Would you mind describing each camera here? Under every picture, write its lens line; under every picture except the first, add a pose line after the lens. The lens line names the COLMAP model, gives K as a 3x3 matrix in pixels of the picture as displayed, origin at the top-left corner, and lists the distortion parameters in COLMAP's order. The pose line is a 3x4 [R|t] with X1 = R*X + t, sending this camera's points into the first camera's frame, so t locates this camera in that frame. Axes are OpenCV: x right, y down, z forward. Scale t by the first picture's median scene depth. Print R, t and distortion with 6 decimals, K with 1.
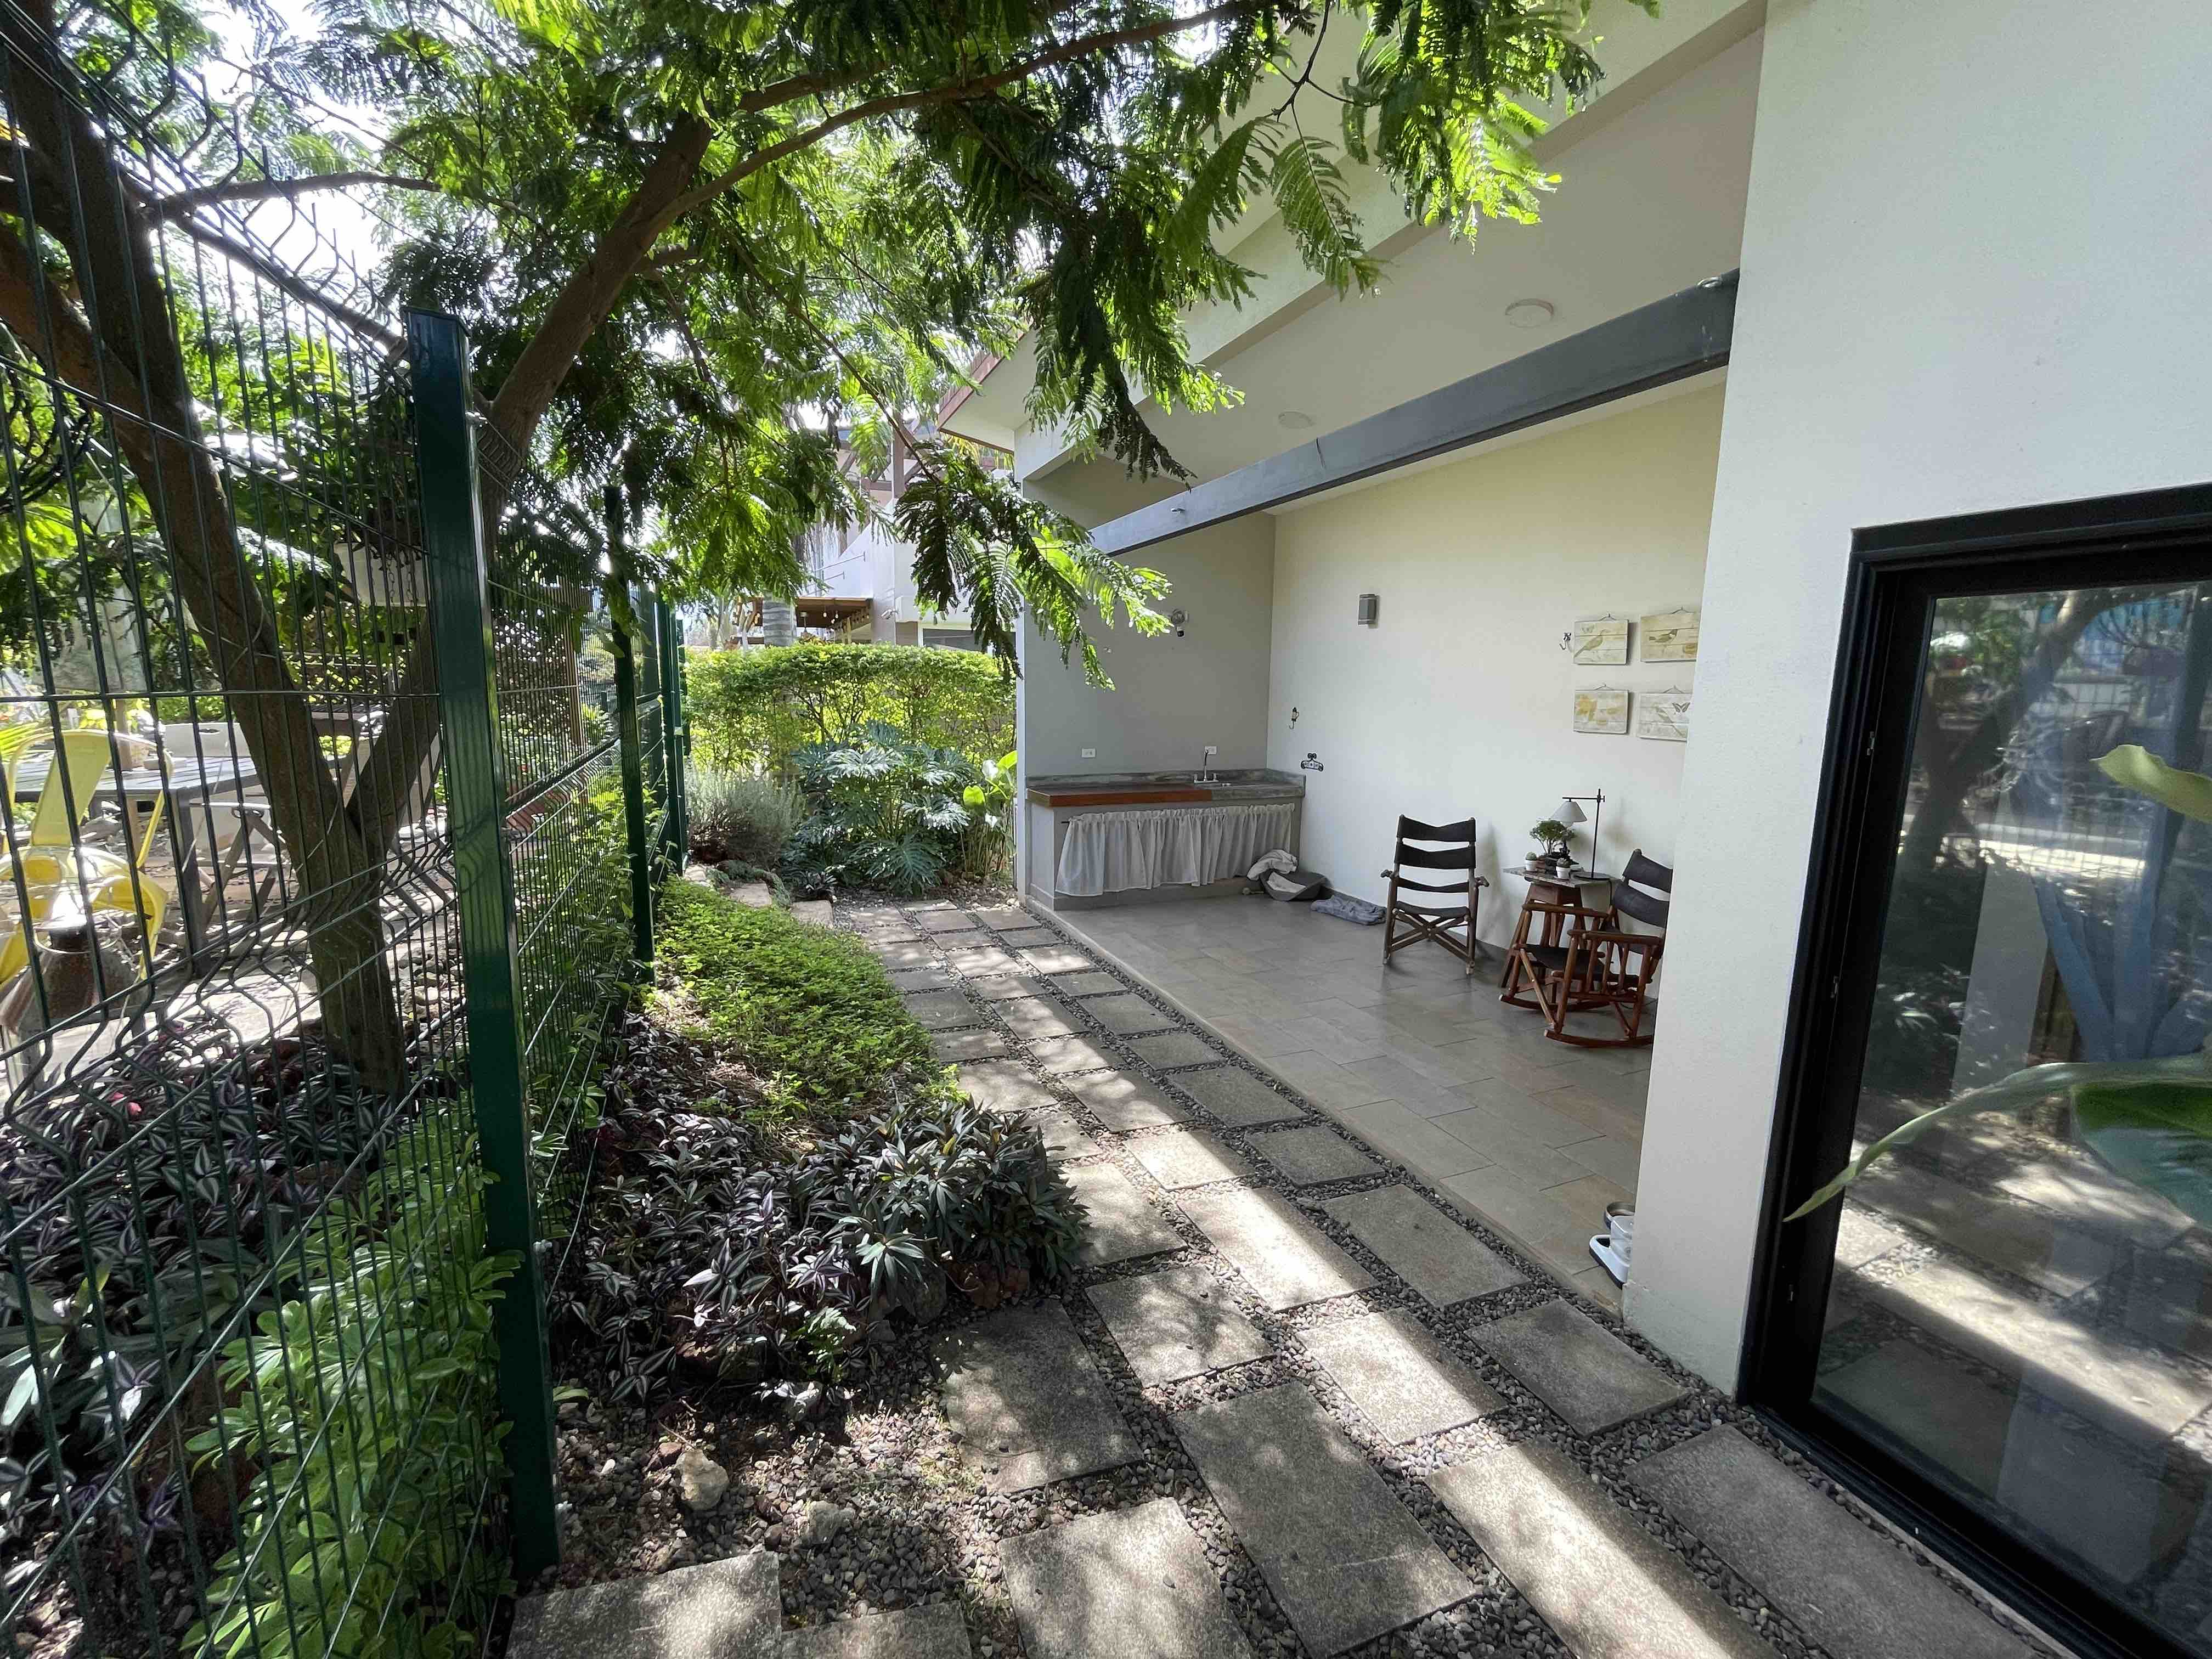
lens RADIAL K [[905.2, 0, 1086.0], [0, 905.2, 826.6], [0, 0, 1]] dist [-0.000740, 0.000361]
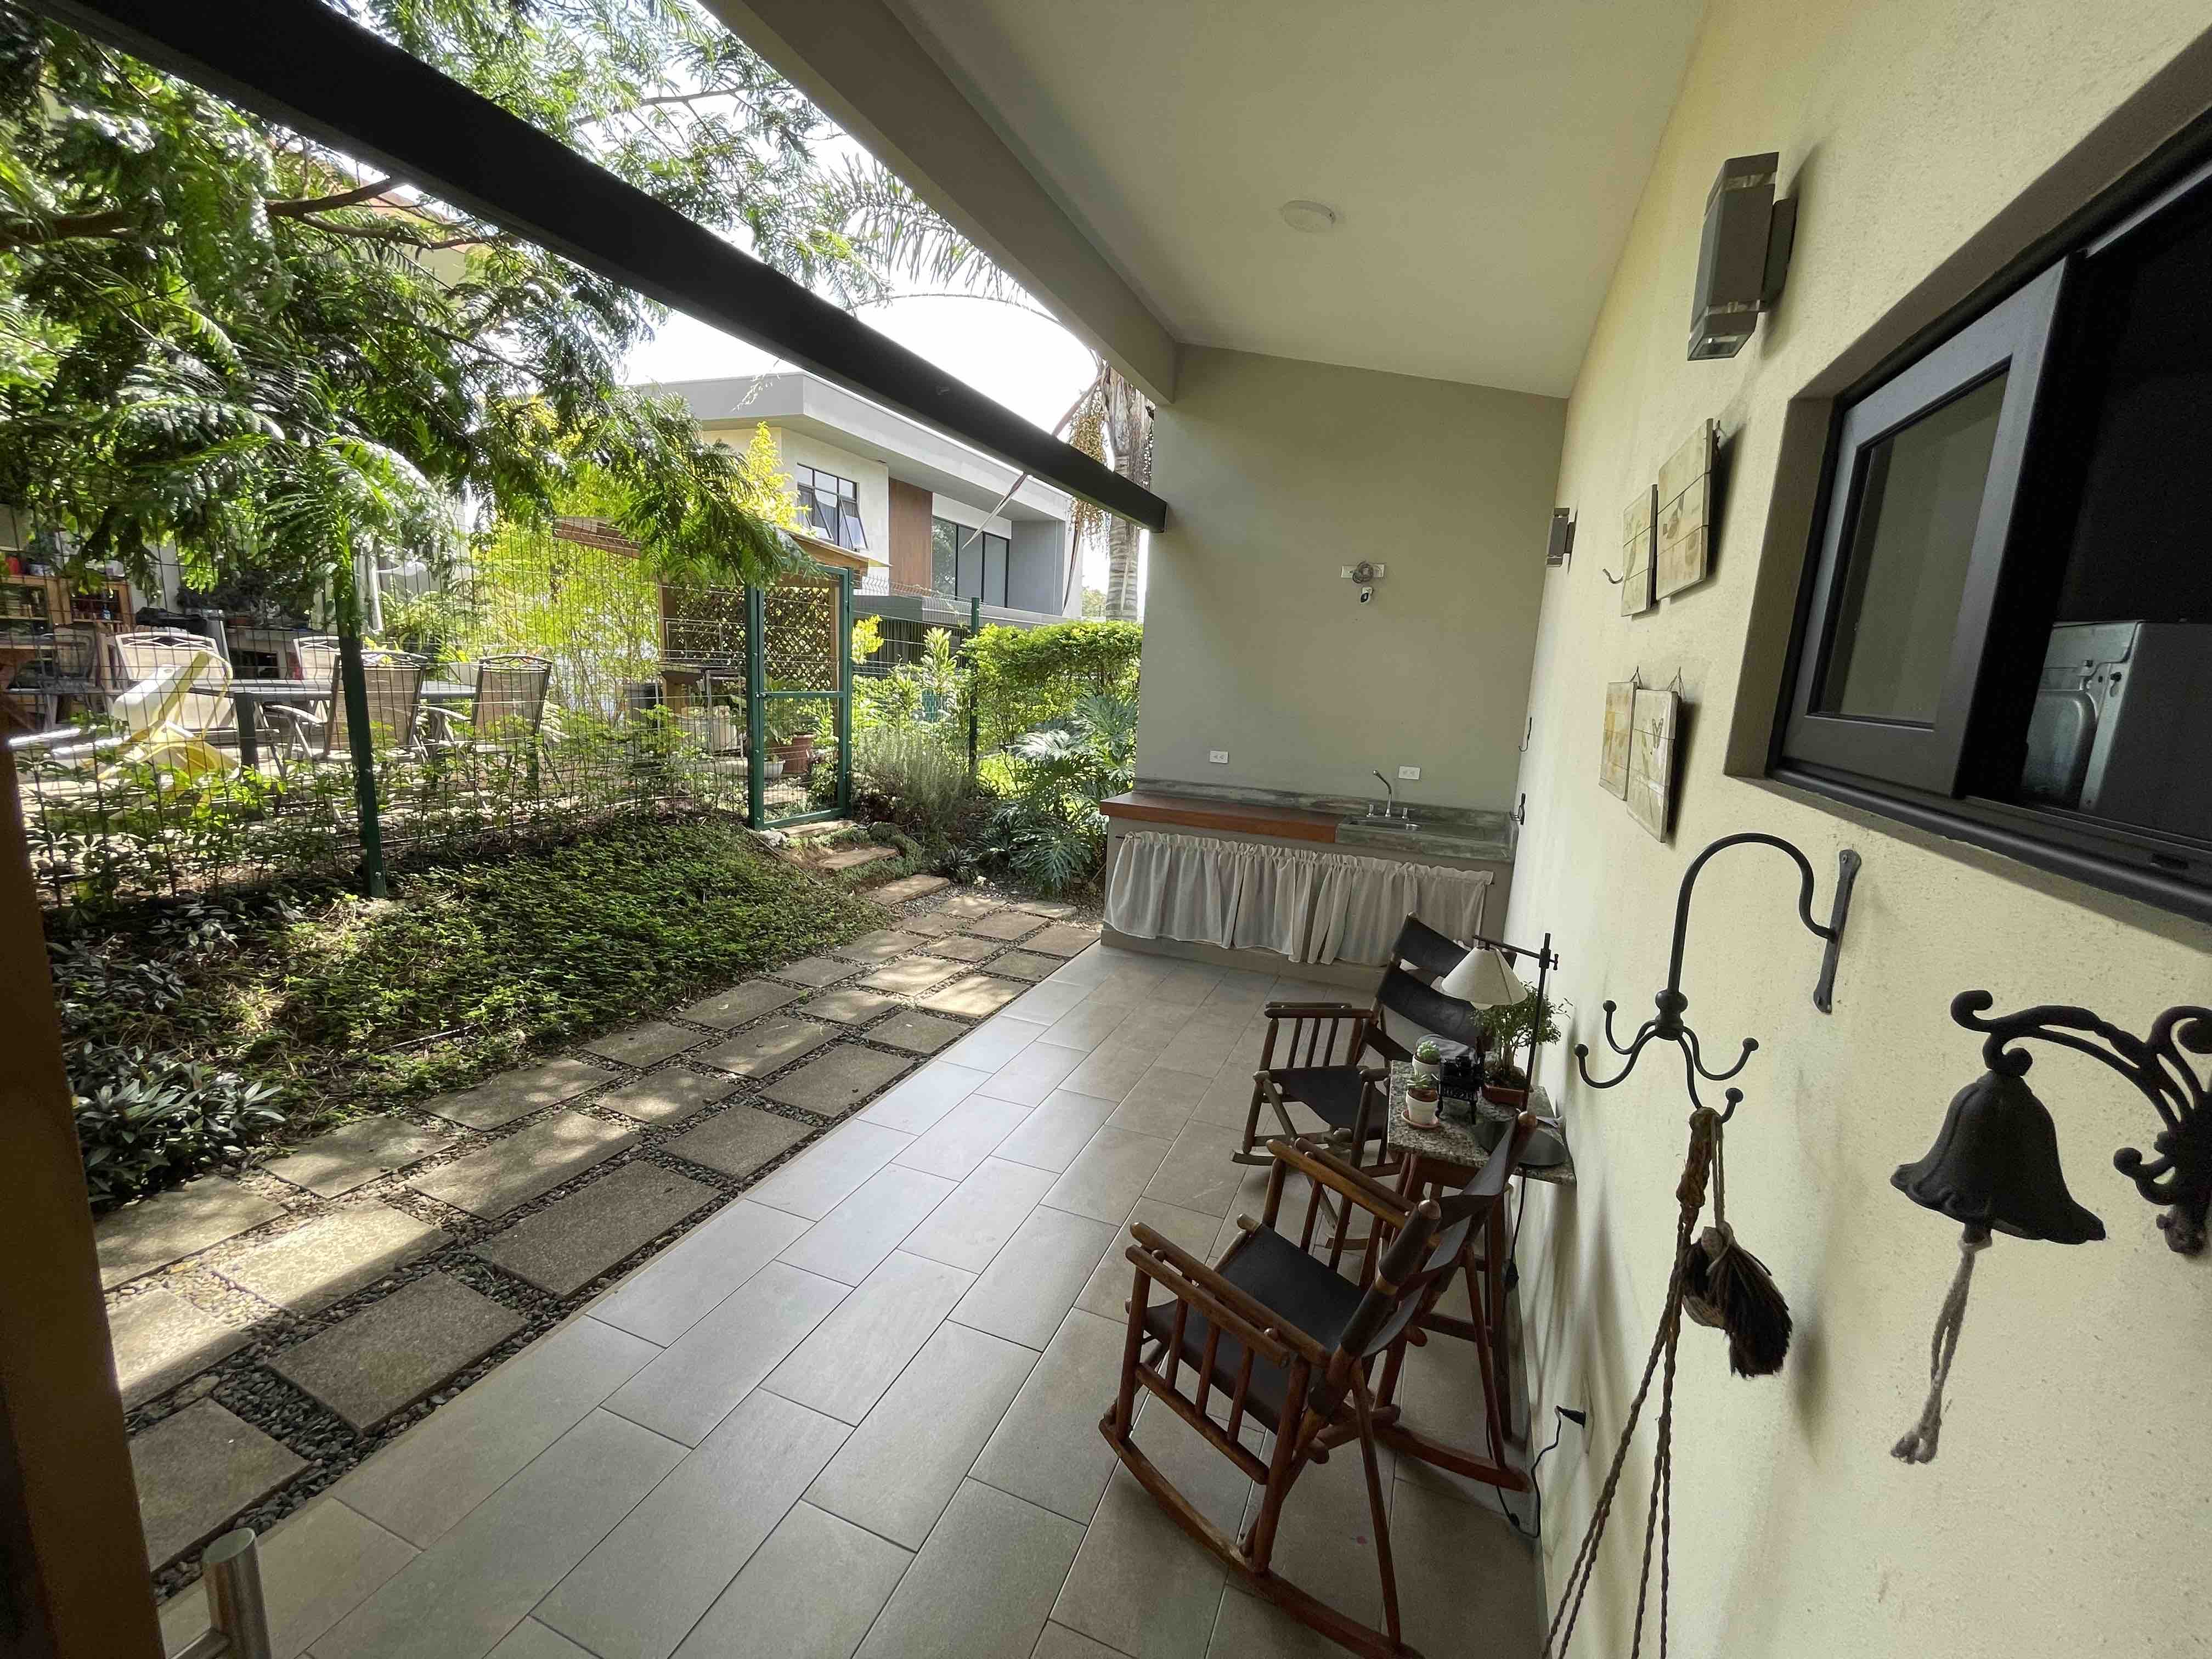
lens RADIAL K [[905.2, 0, 1105.8], [0, 905.2, 829.4], [0, 0, 1]] dist [-0.000740, 0.000361]
pose [[0.730201, 0.154265, -0.665589, 0.552392], [-0.150923, 0.986531, 0.063077, -0.066820], [0.666355, 0.054394, 0.743648, 0.459180]]
